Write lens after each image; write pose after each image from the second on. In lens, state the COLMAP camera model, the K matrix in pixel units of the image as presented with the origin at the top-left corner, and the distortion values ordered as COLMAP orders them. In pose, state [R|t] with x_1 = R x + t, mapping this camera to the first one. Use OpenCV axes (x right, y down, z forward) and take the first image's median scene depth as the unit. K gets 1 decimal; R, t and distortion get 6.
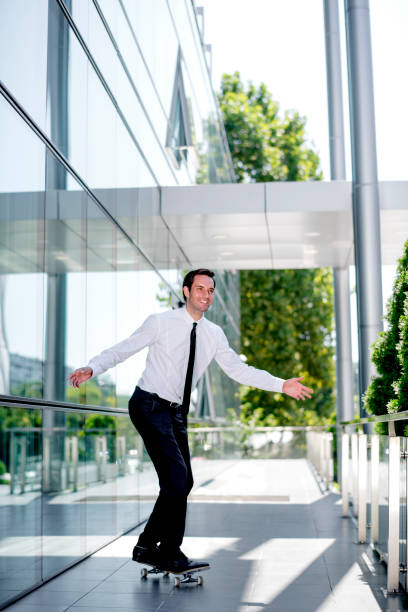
lens RADIAL K [[1009.4, 0, 204.0], [0, 1009.4, 306.0], [0, 0, 1]] dist [-0.135167, -0.130805]
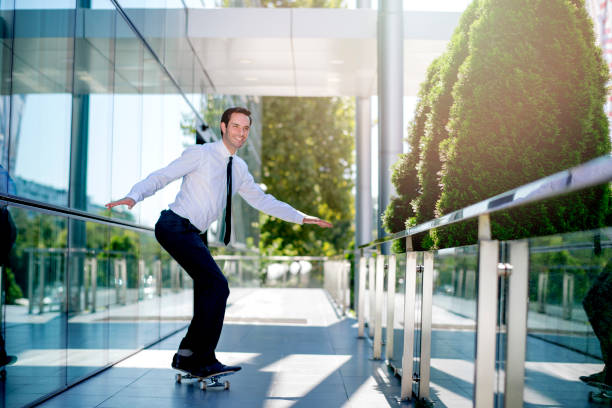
lens RADIAL K [[1009.4, 0, 306.0], [0, 1009.4, 204.0], [0, 0, 1]] dist [-0.135167, -0.130805]
pose [[0.996343, 0.023702, 0.082092, -0.001886], [-0.028943, 0.997578, 0.063250, 0.005800], [-0.080394, -0.065394, 0.994616, -0.008508]]
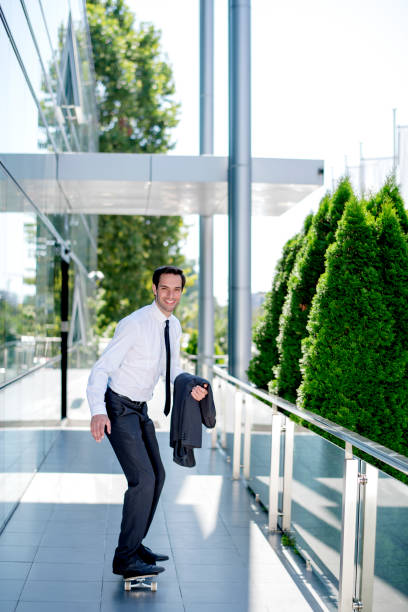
lens RADIAL K [[1009.4, 0, 204.0], [0, 1009.4, 306.0], [0, 0, 1]] dist [-0.135167, -0.130805]
pose [[0.986687, 0.018754, 0.161548, -0.038077], [-0.035676, 0.994093, 0.102496, -0.045127], [-0.158672, -0.106895, 0.981528, -0.086348]]
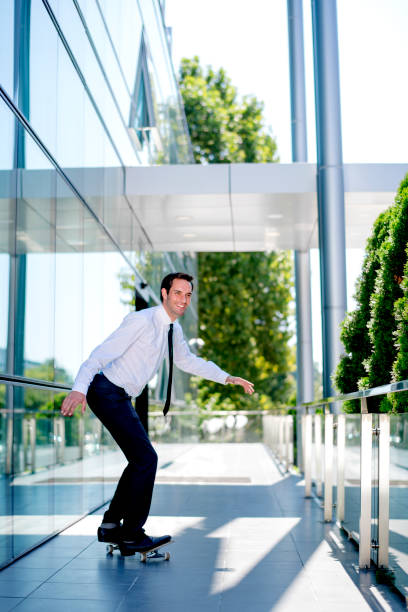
lens RADIAL K [[1009.4, 0, 204.0], [0, 1009.4, 306.0], [0, 0, 1]] dist [-0.135167, -0.130805]
pose [[0.998940, 0.006541, 0.045565, -0.006006], [-0.007189, 0.999875, 0.014081, 0.003054], [-0.045467, -0.014394, 0.998862, 0.000910]]
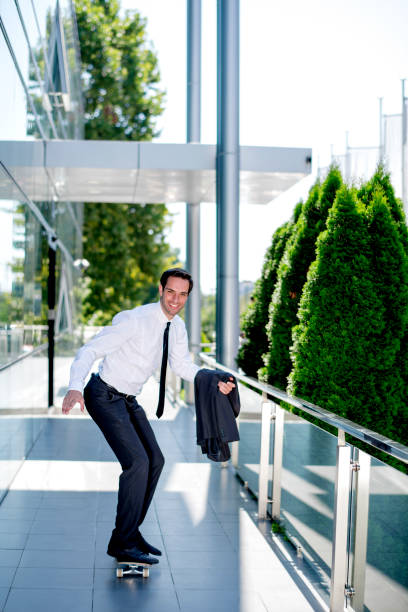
lens RADIAL K [[1009.4, 0, 204.0], [0, 1009.4, 306.0], [0, 0, 1]] dist [-0.135167, -0.130805]
pose [[0.983942, 0.019051, 0.177468, -0.040652], [-0.039622, 0.992793, 0.113101, -0.044617], [-0.174034, -0.118316, 0.977606, -0.086076]]
